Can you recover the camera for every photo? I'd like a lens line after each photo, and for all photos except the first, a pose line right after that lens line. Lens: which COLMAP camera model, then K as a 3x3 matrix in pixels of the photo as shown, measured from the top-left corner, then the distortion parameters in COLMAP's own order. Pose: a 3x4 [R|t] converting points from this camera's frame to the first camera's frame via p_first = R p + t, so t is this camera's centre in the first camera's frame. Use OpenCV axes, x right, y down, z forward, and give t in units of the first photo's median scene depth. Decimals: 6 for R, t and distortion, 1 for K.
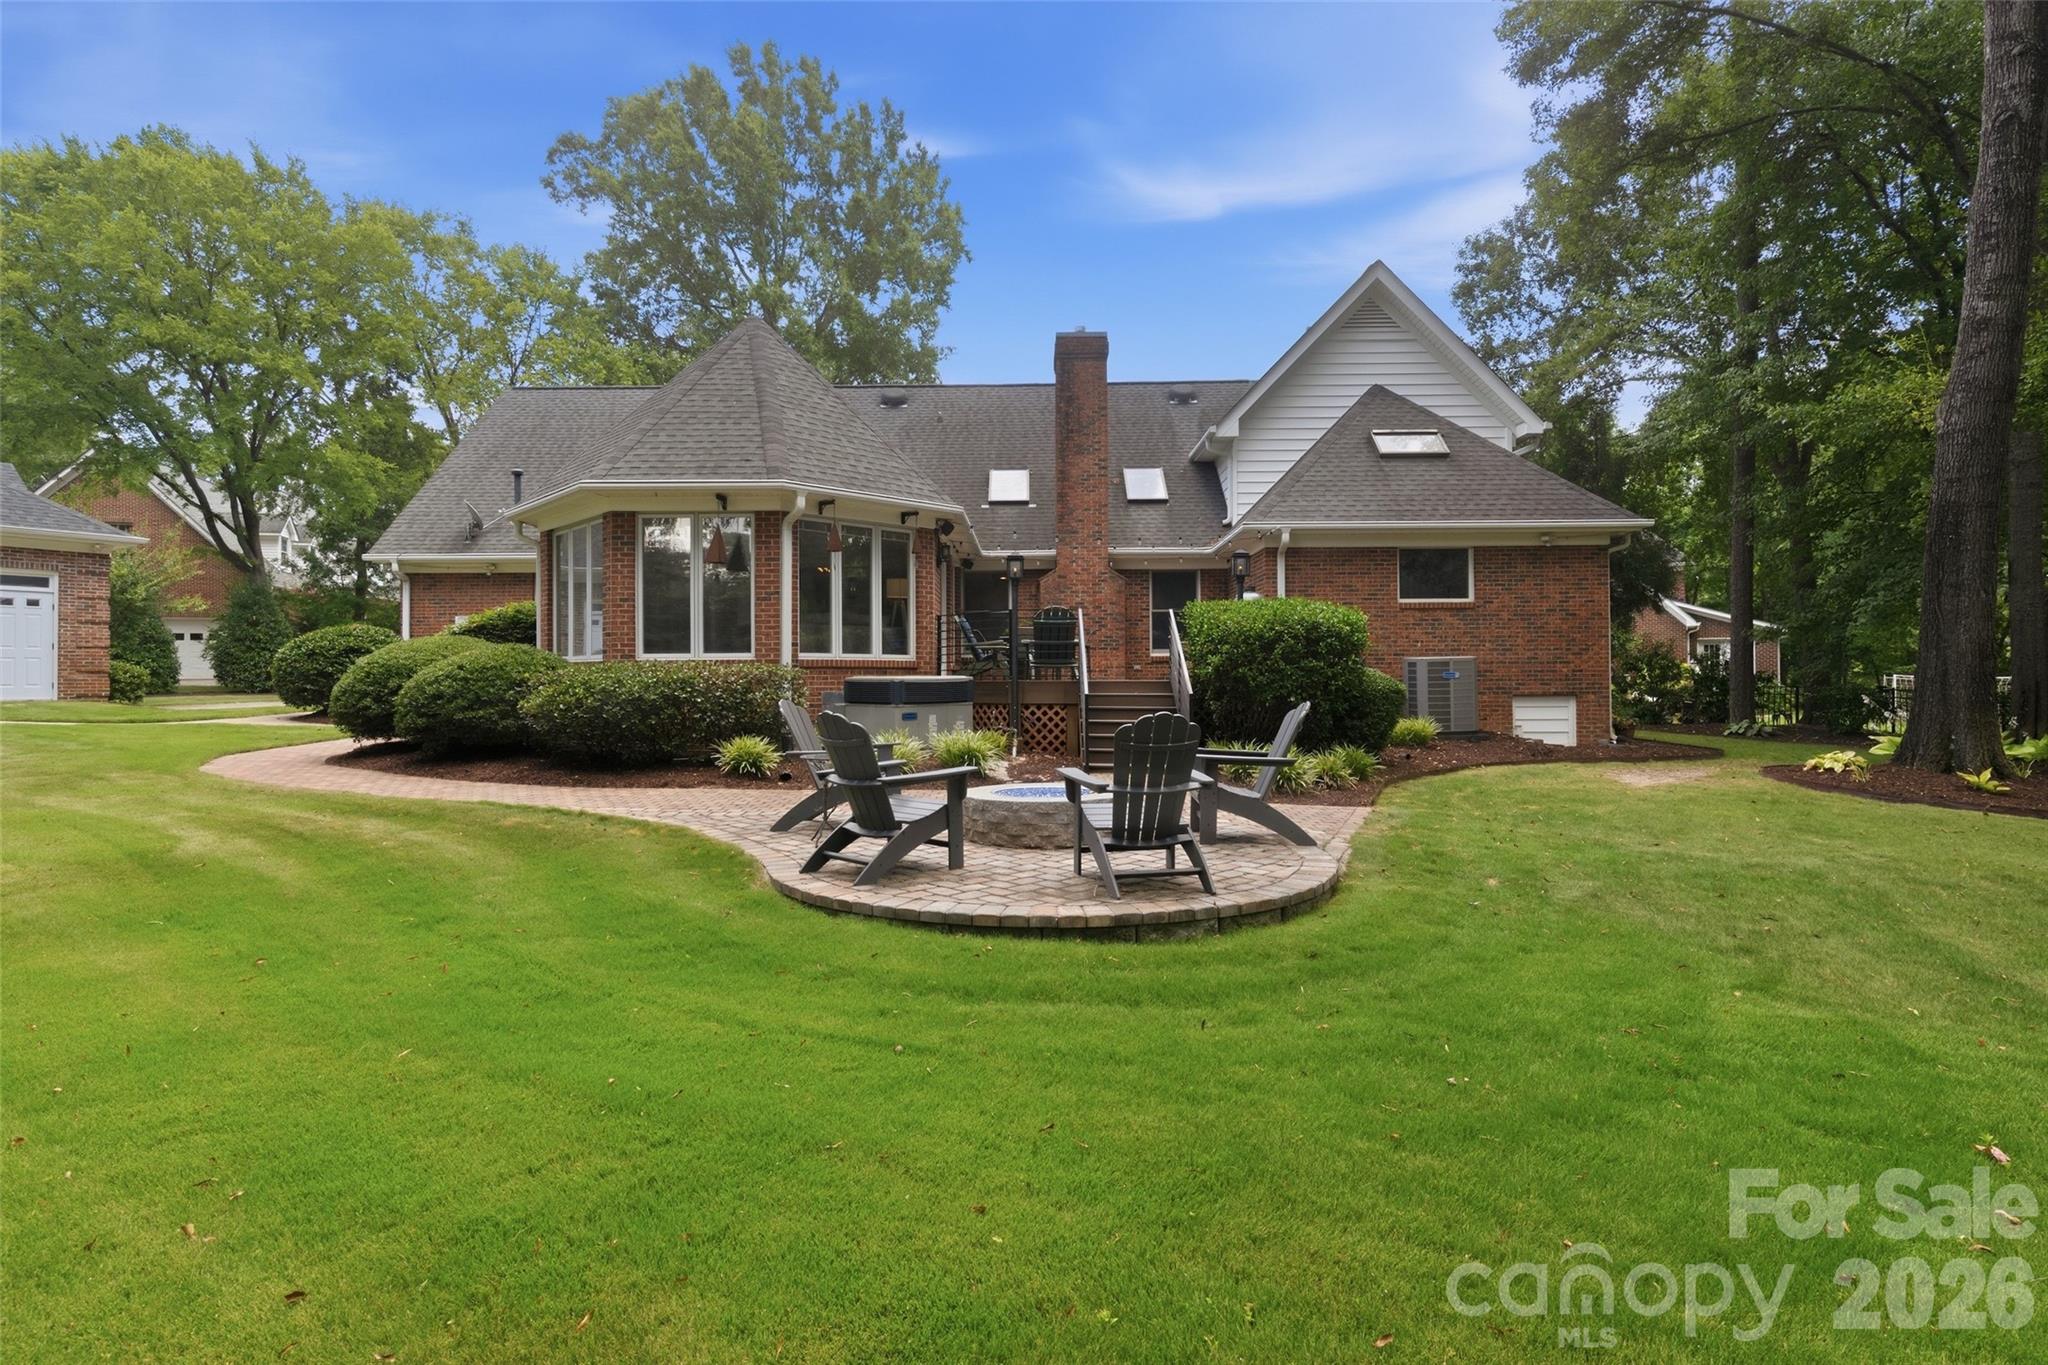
lens RADIAL K [[1018.9, 0, 1017.2], [0, 1018.9, 673.9], [0, 0, 1]] dist [0.001571, 0.000838]
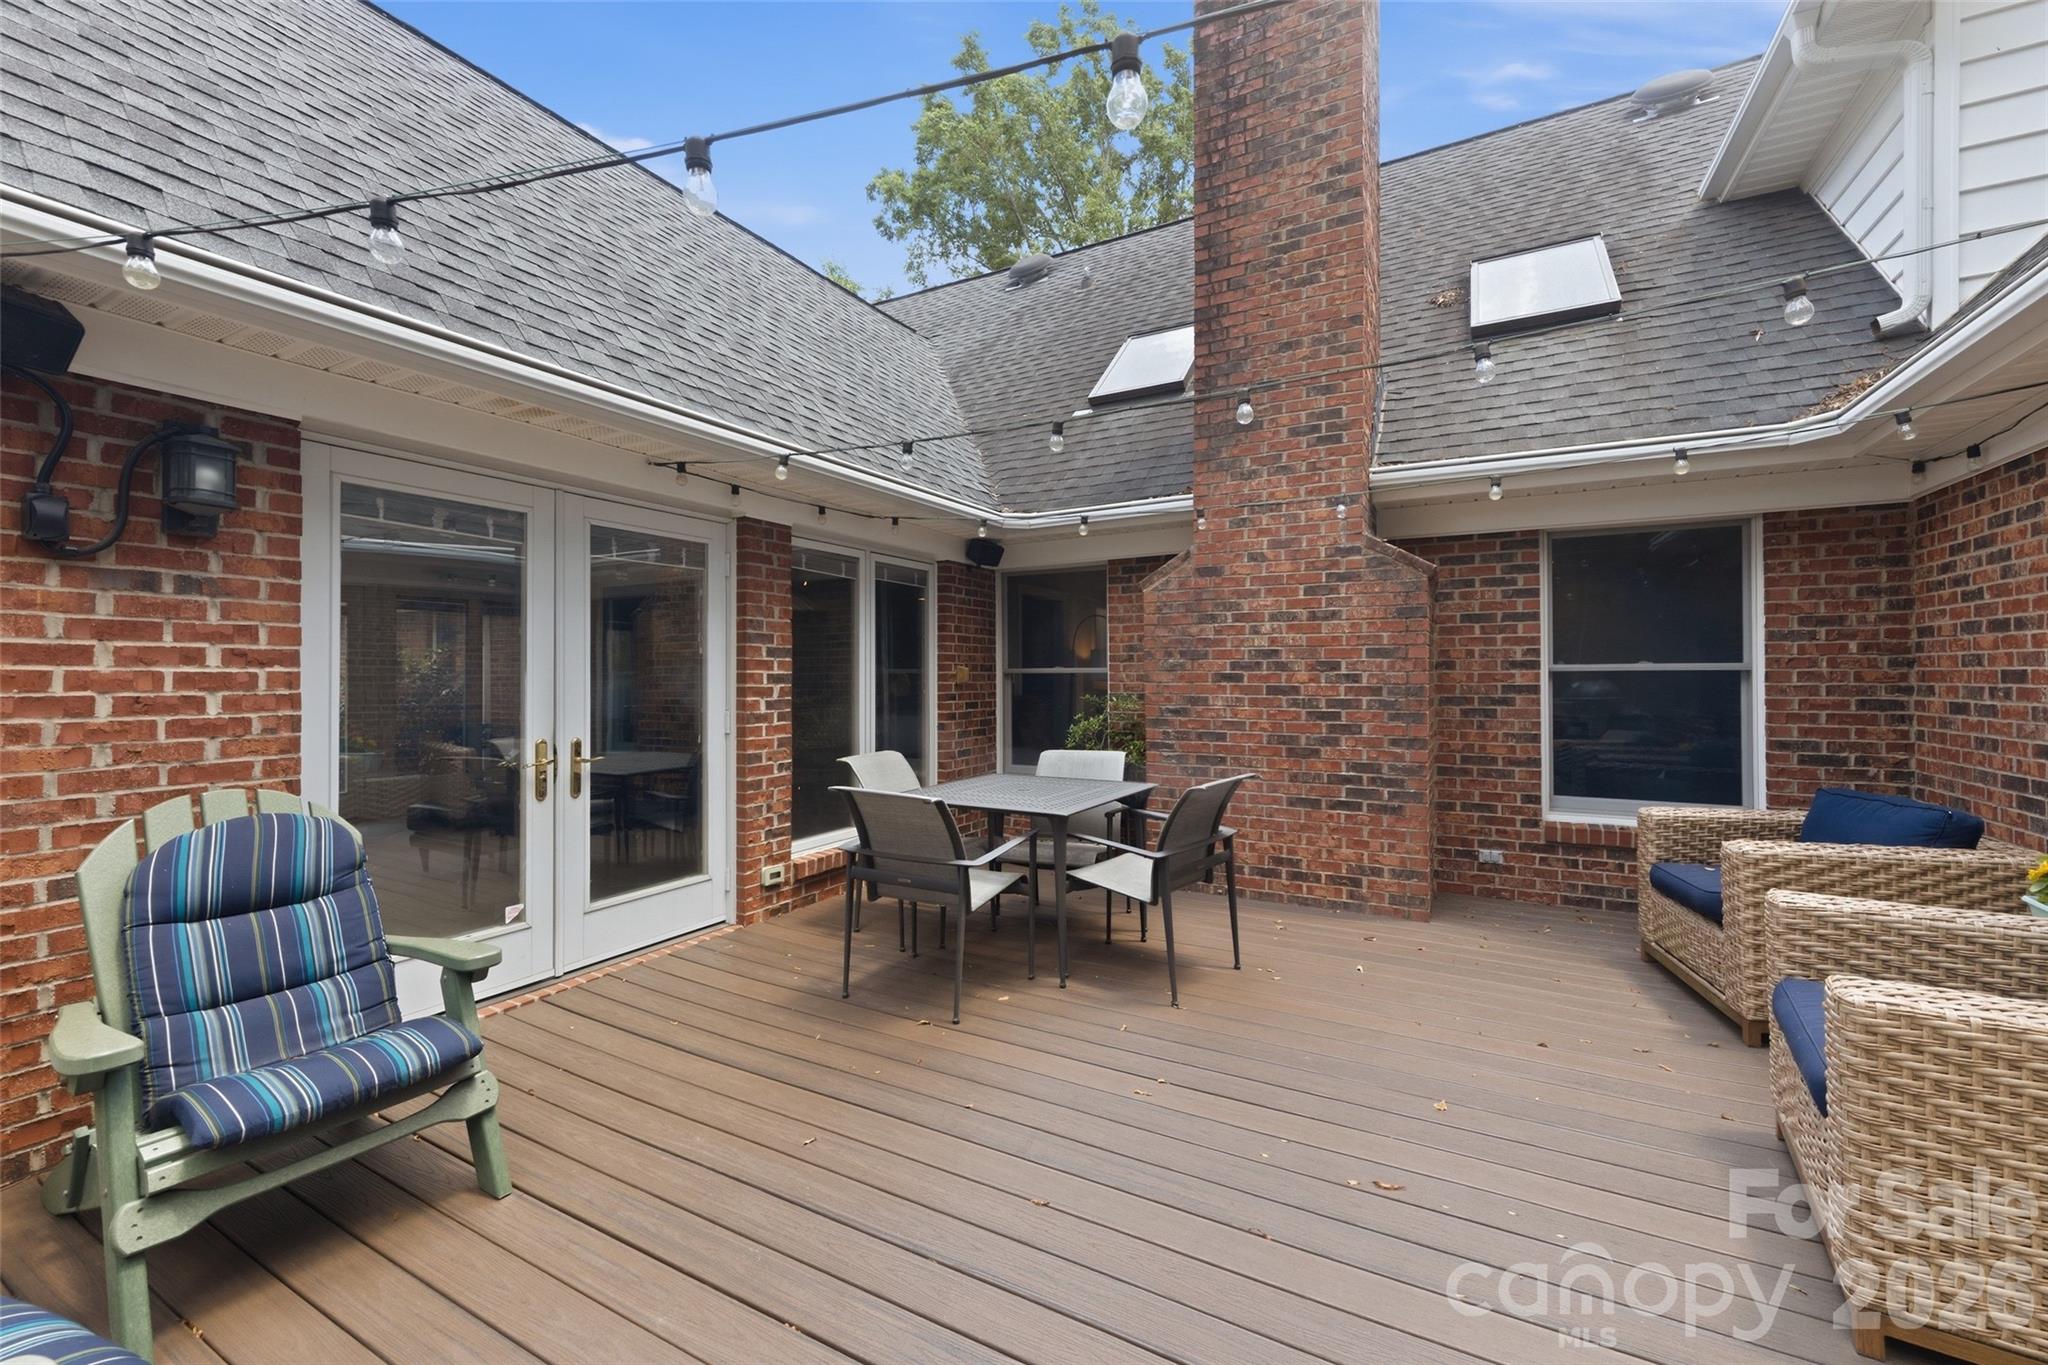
lens RADIAL K [[845.2, 0, 1012.1], [0, 845.2, 679.8], [0, 0, 1]] dist [0.003956, 0.000433]
pose [[0.881329, -0.005491, -0.472472, 0.114438], [0.005167, 0.999985, -0.001983, -0.061518], [0.472475, -0.000693, 0.881344, 0.738507]]
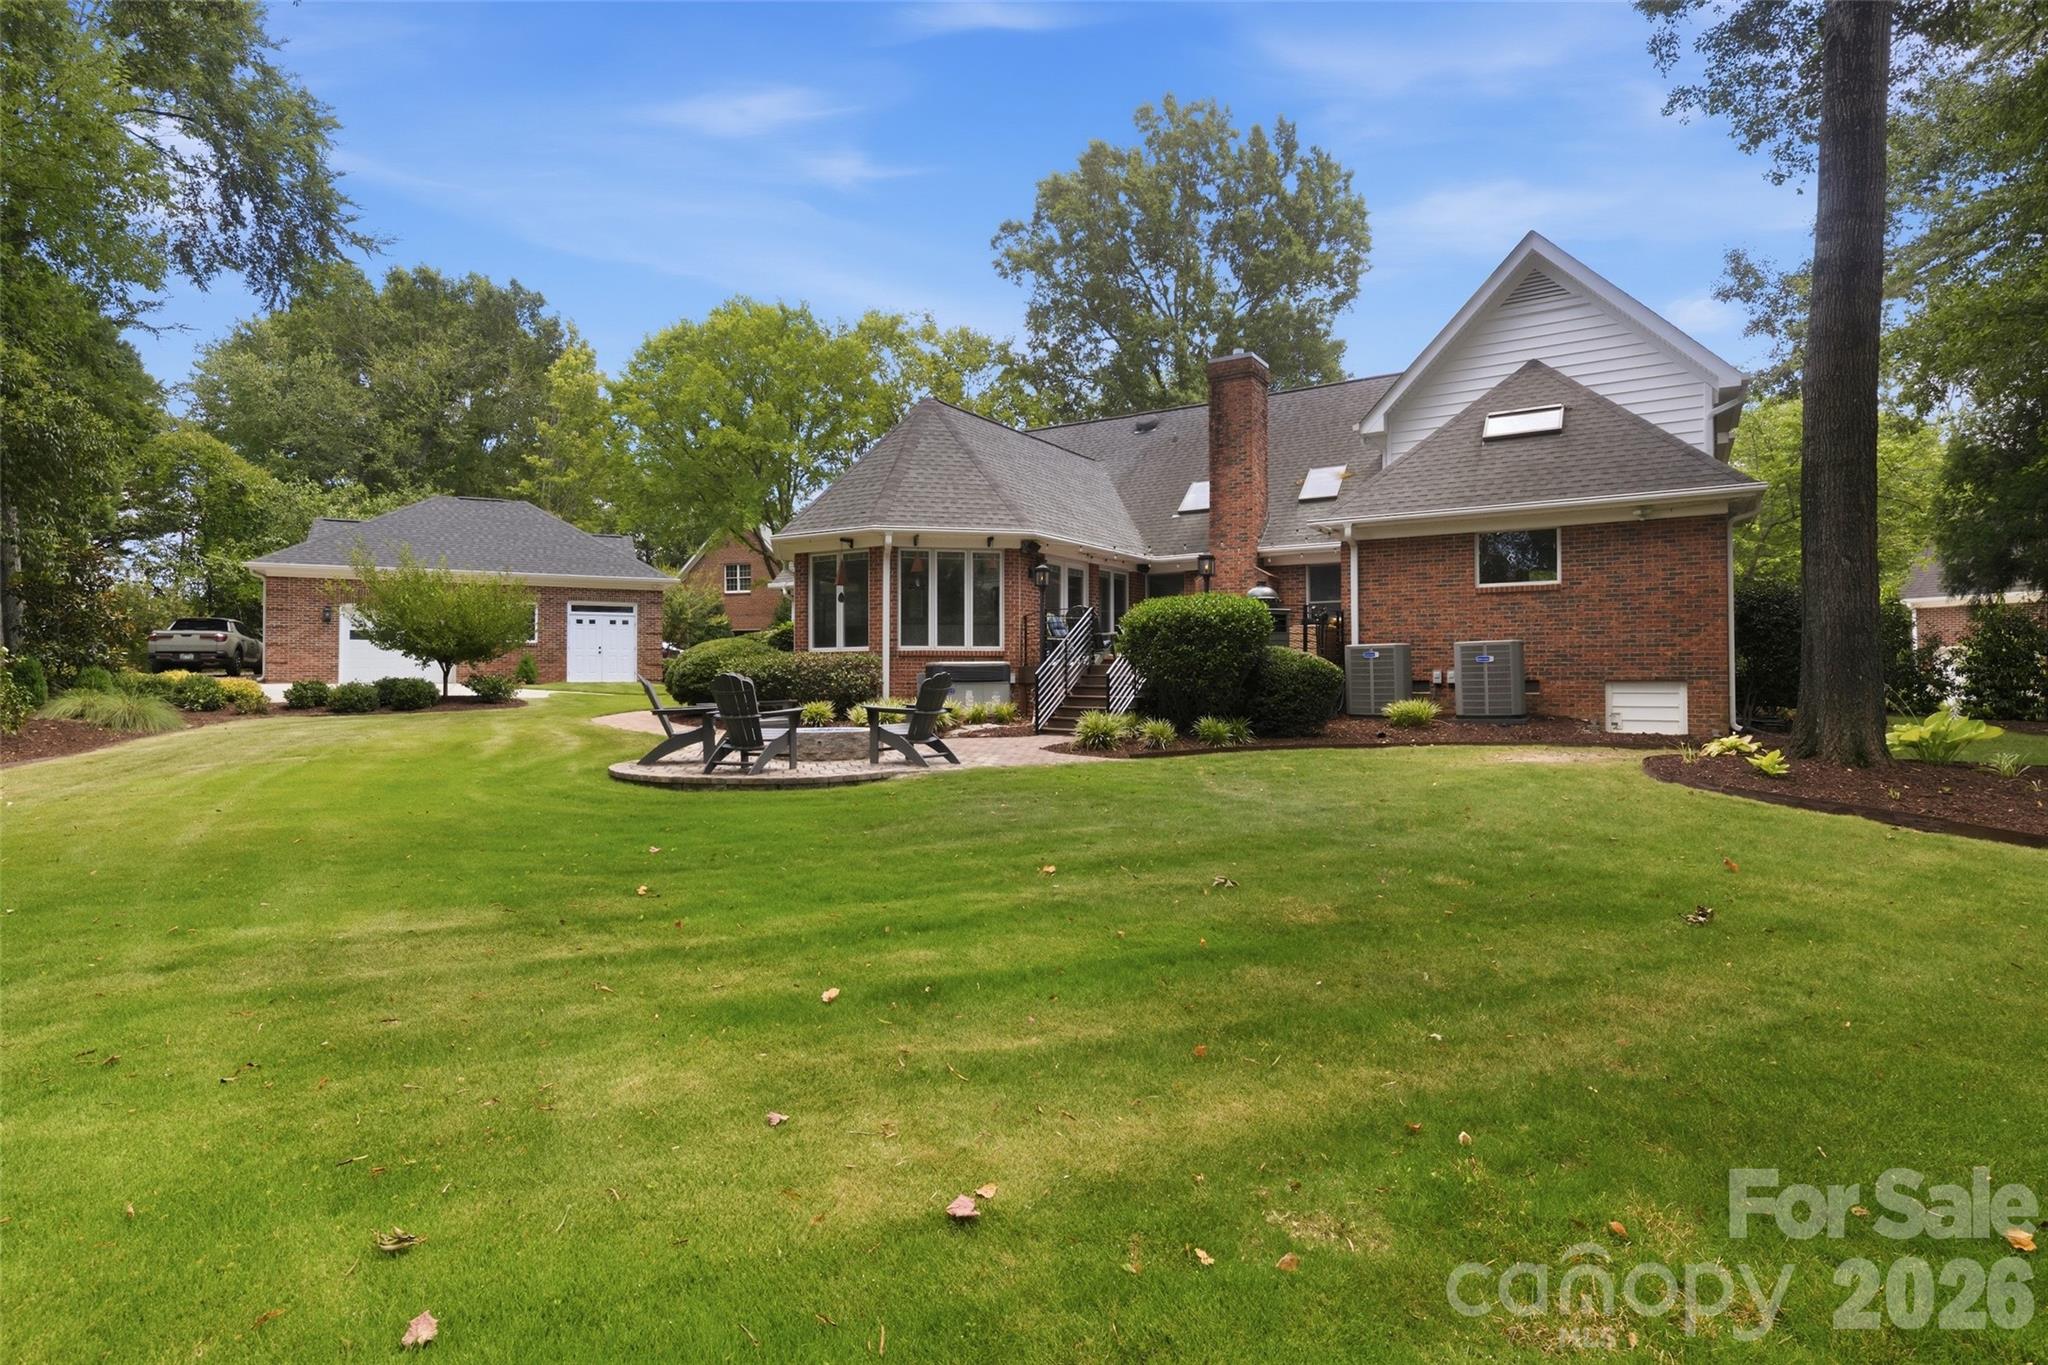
lens RADIAL K [[1018.9, 0, 1013.7], [0, 1018.9, 682.4], [0, 0, 1]] dist [0.001571, 0.000838]
pose [[0.852966, 0.004806, -0.521944, 0.447561], [0.001545, 0.999930, 0.011732, 0.009335], [0.521964, -0.010814, 0.852899, -0.082628]]
